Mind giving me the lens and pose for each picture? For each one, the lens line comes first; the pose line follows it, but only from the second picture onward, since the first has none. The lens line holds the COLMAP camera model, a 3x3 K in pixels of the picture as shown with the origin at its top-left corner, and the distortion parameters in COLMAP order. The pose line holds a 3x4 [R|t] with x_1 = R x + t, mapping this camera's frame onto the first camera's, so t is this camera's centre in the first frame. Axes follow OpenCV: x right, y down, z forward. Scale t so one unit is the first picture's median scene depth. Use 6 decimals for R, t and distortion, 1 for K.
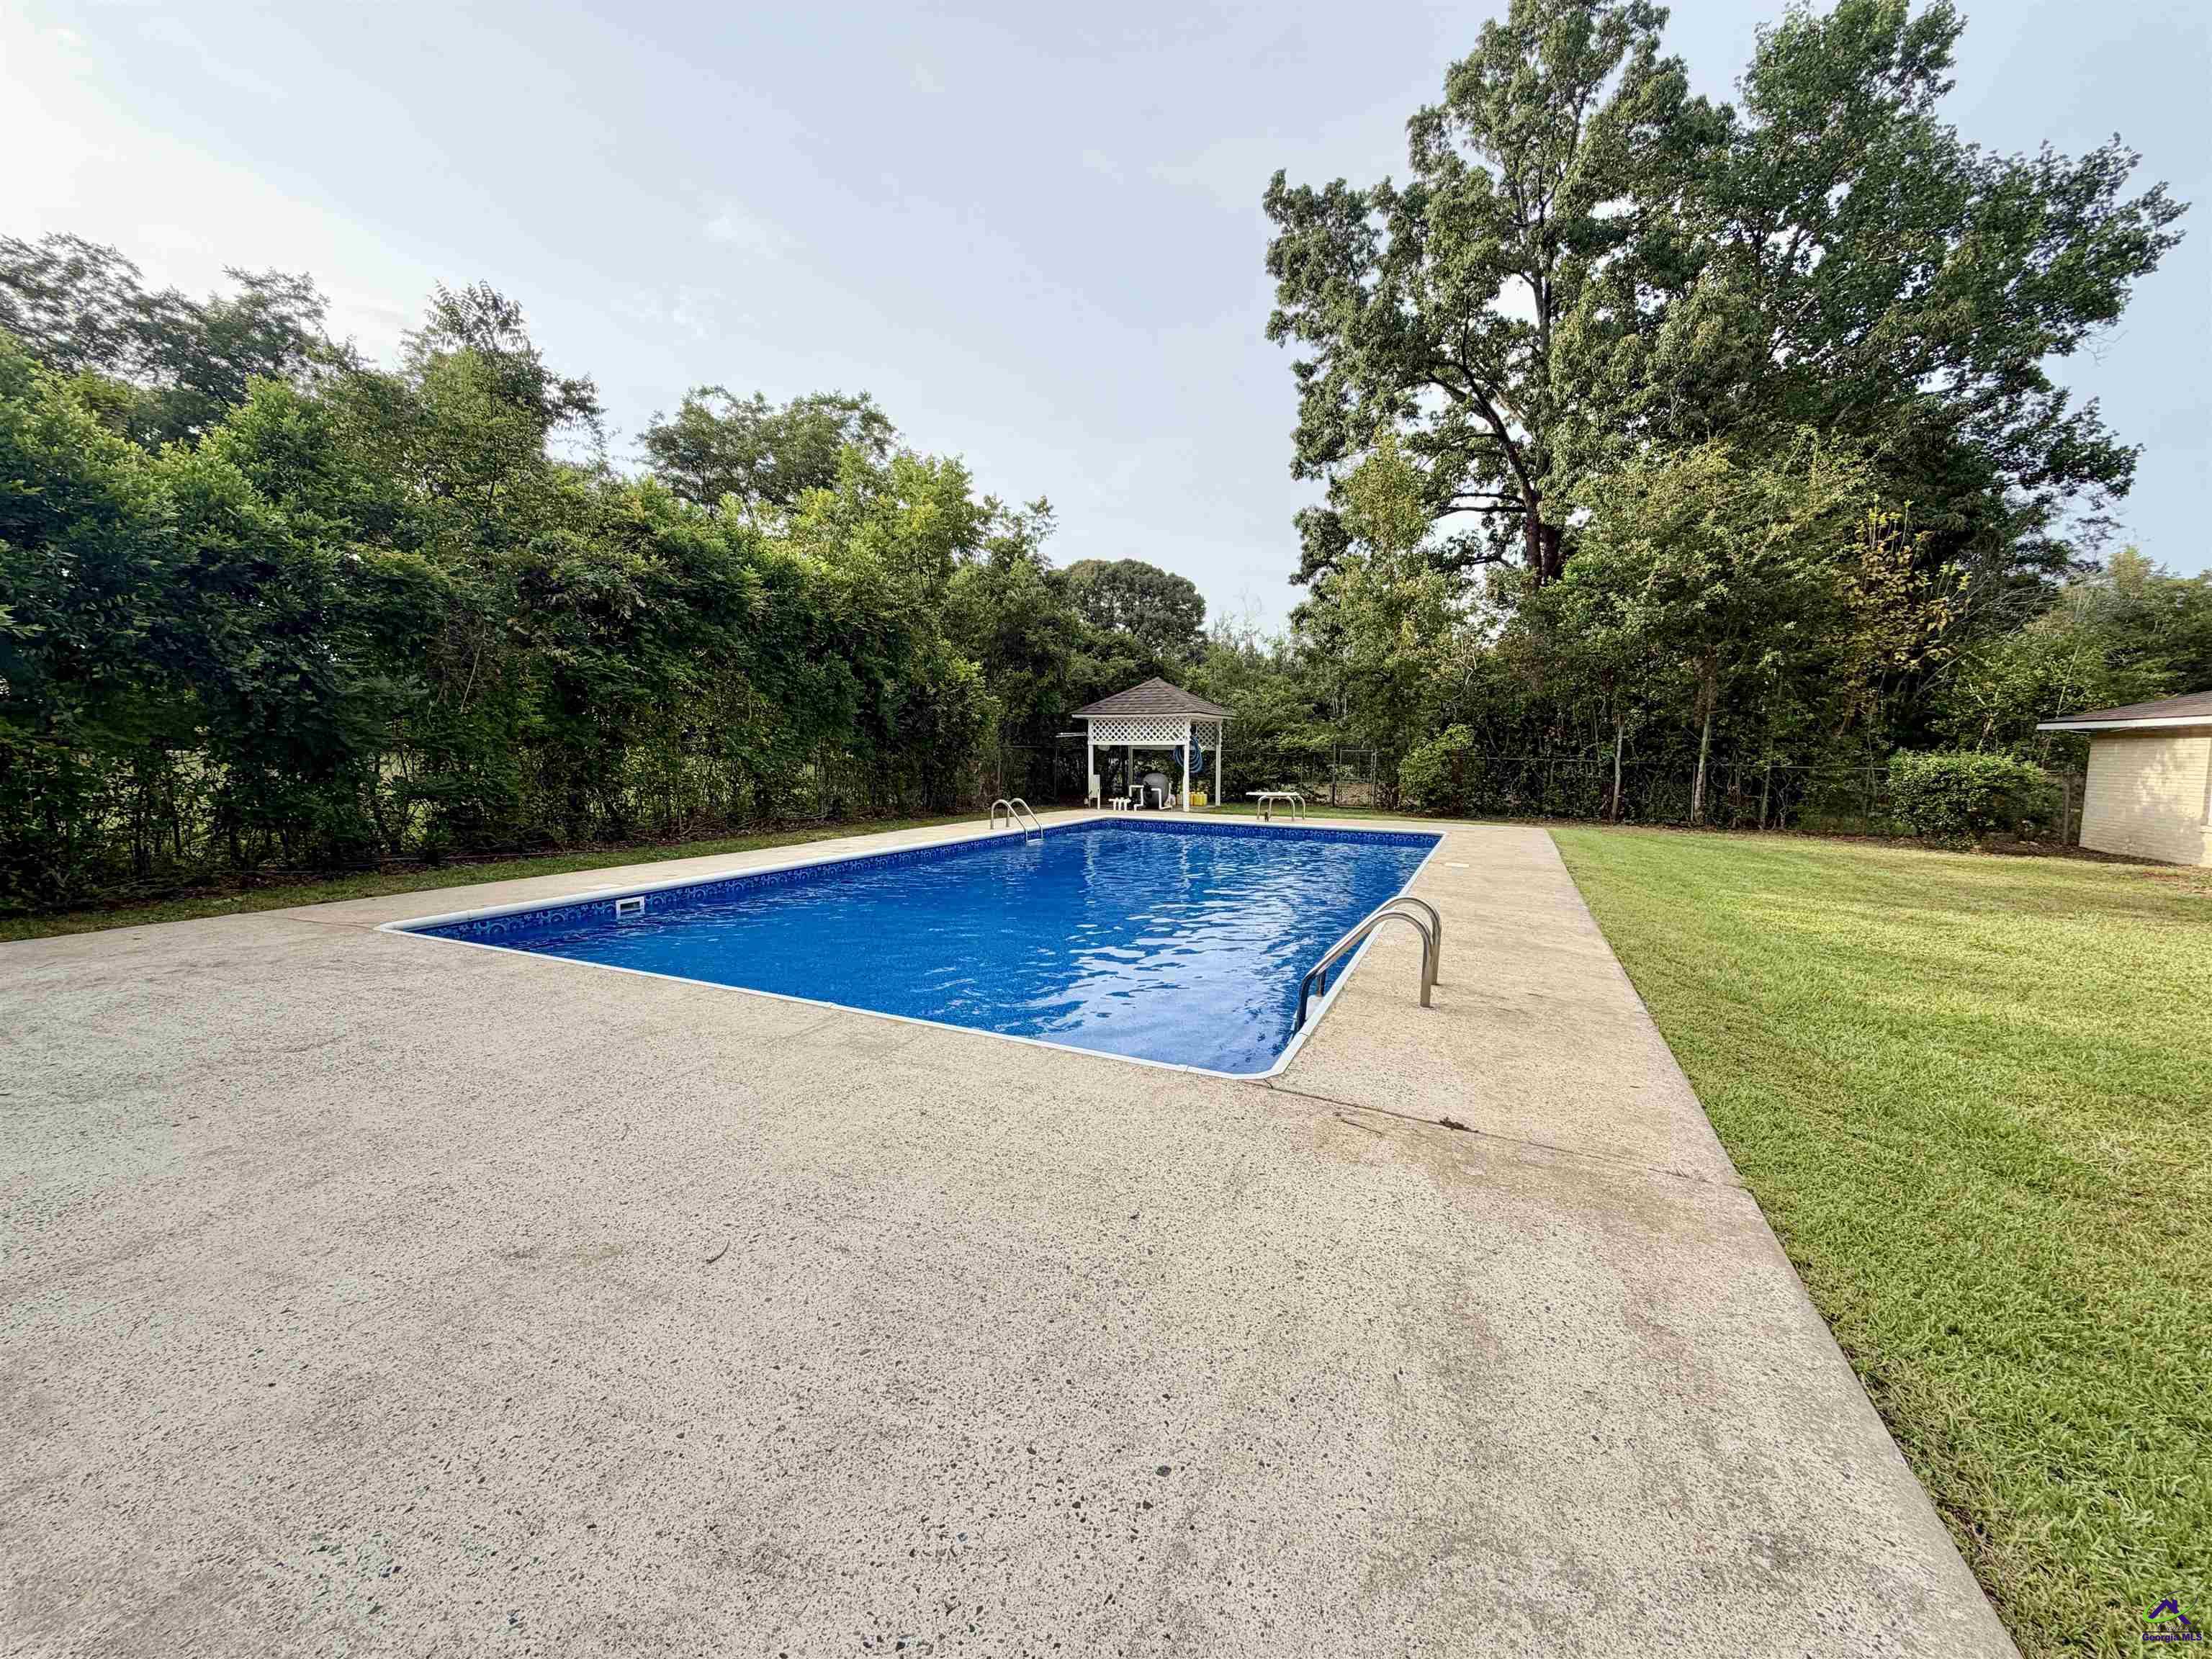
lens RADIAL K [[871.1, 0, 1107.7], [0, 871.1, 857.4], [0, 0, 1]] dist [-0.000149, 0.000026]
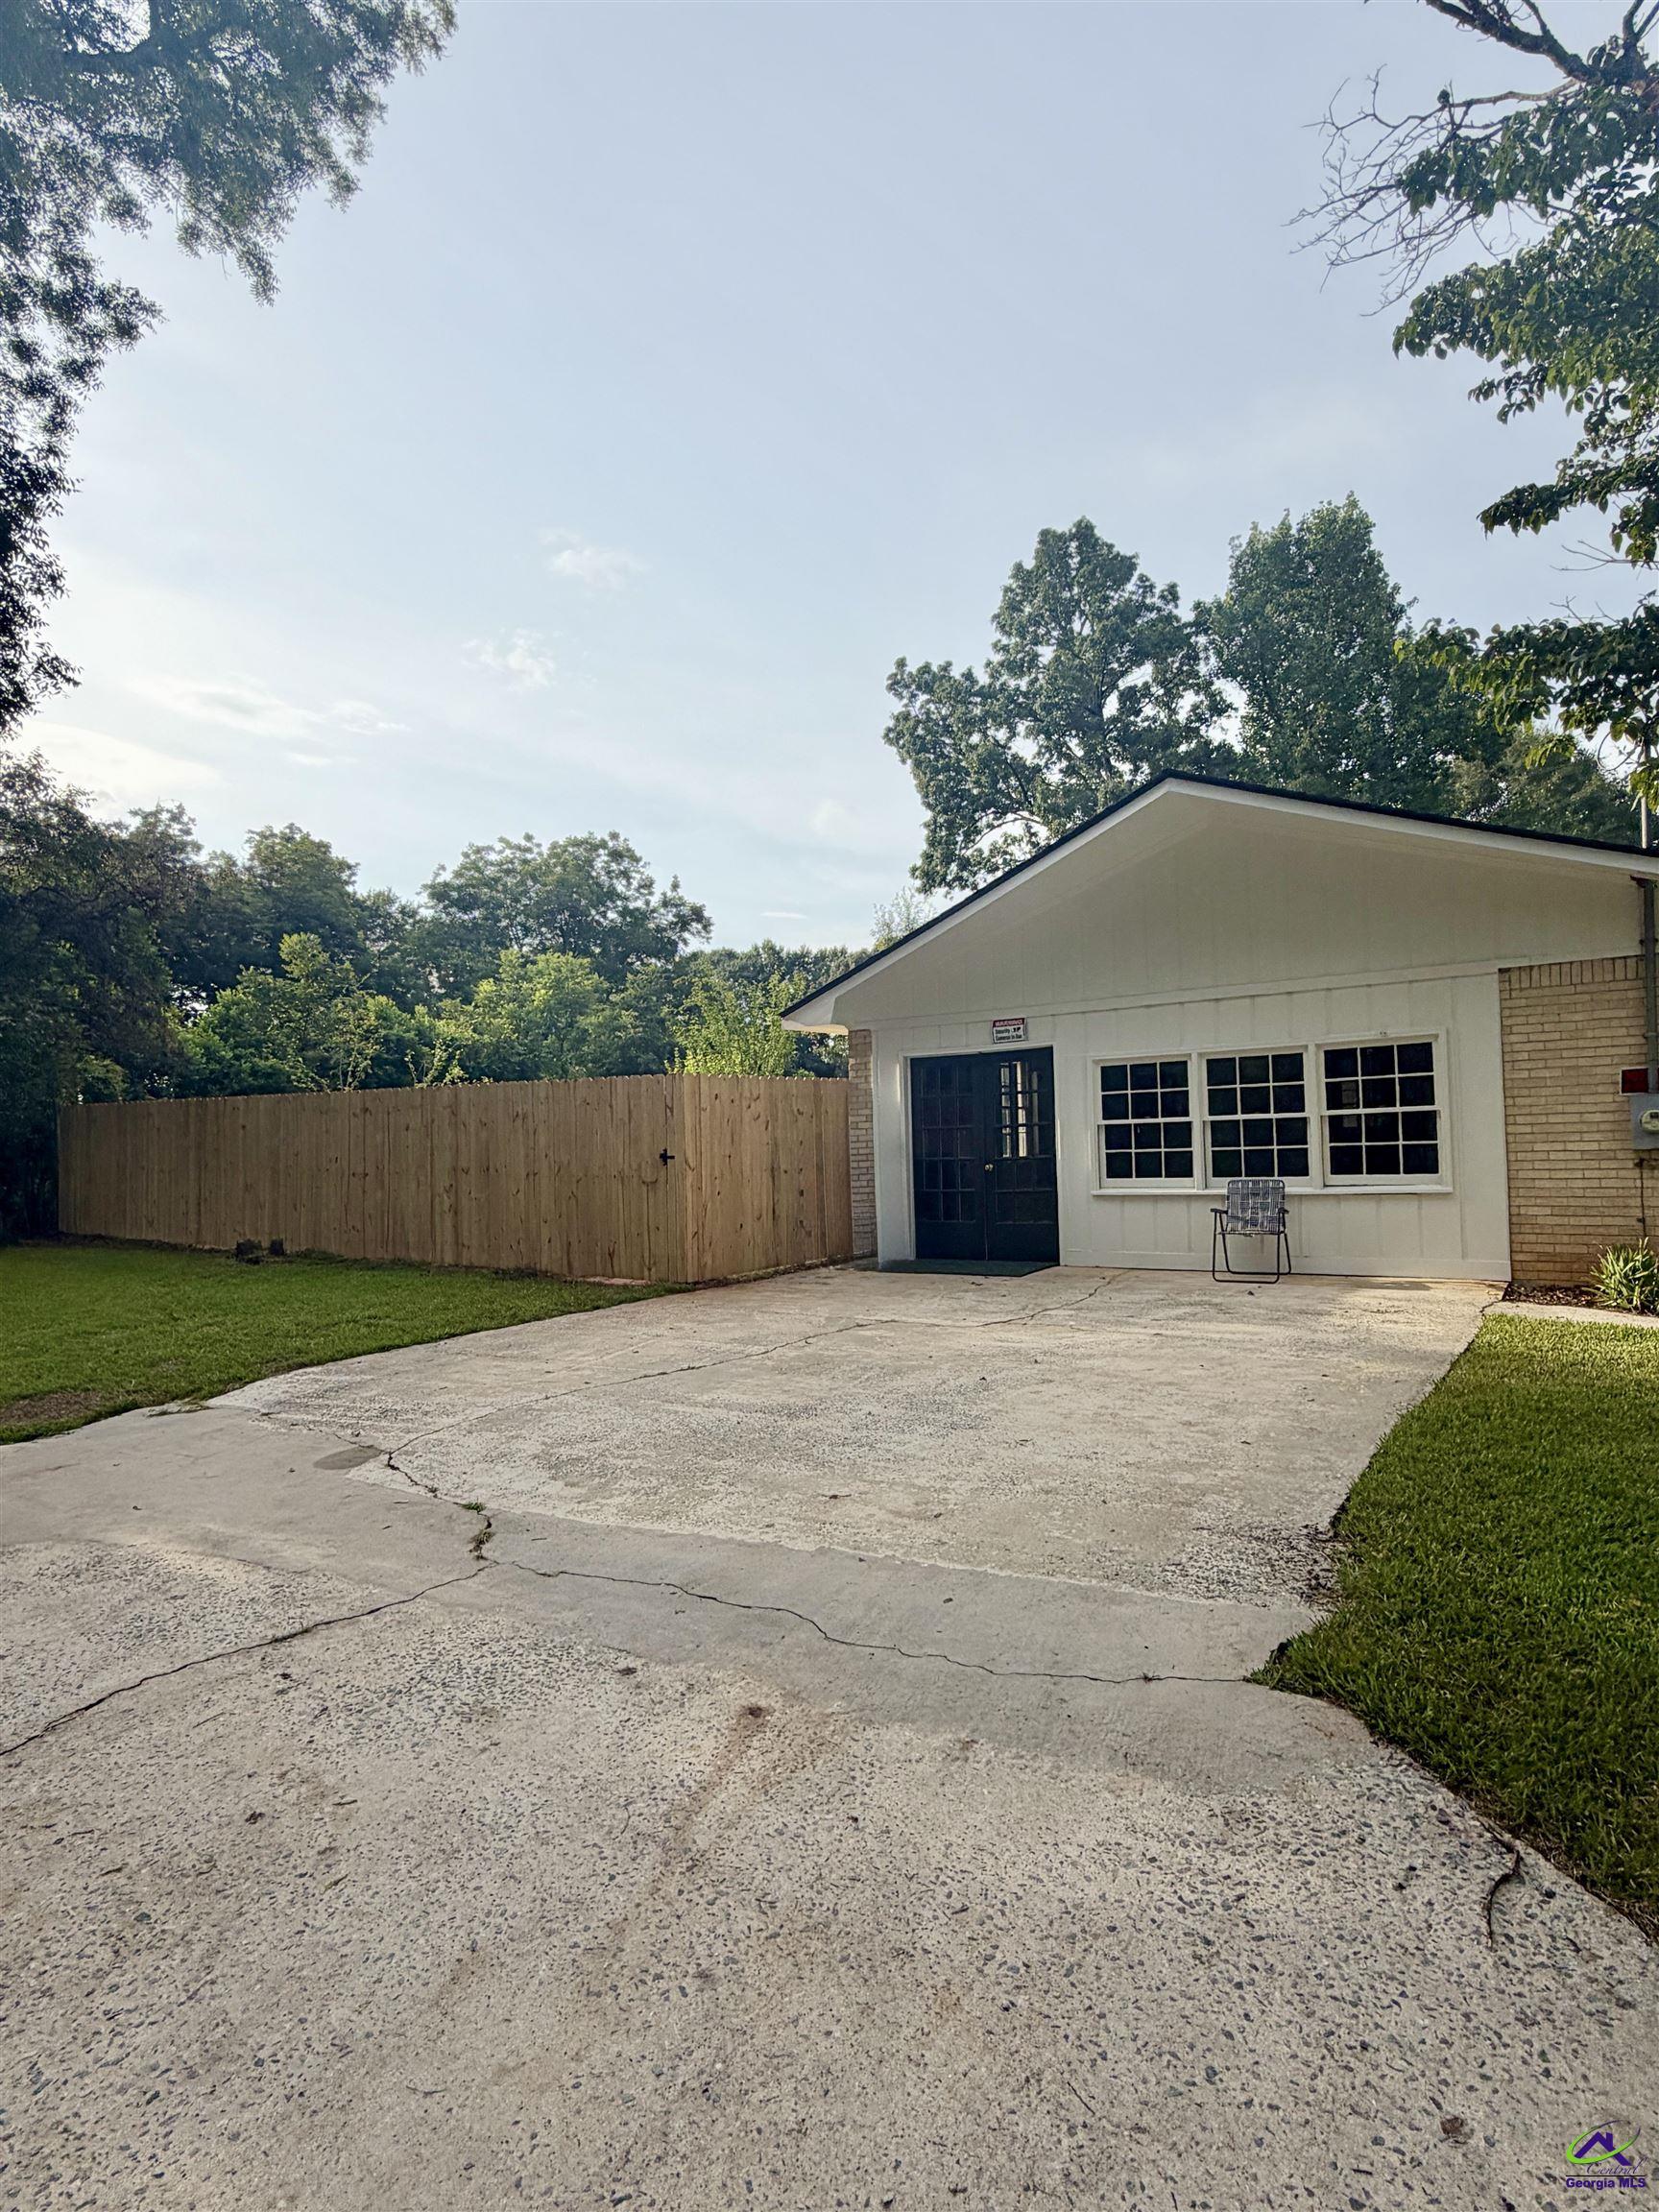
lens RADIAL K [[1160.9, 0, 829.5], [0, 1160.9, 1106.0], [0, 0, 1]] dist [0.000610, -0.000010]
pose [[0.983137, -0.058364, -0.173305, 0.290155], [0.029830, 0.986192, -0.162897, 0.078356], [0.180420, 0.154981, 0.971303, -0.421675]]
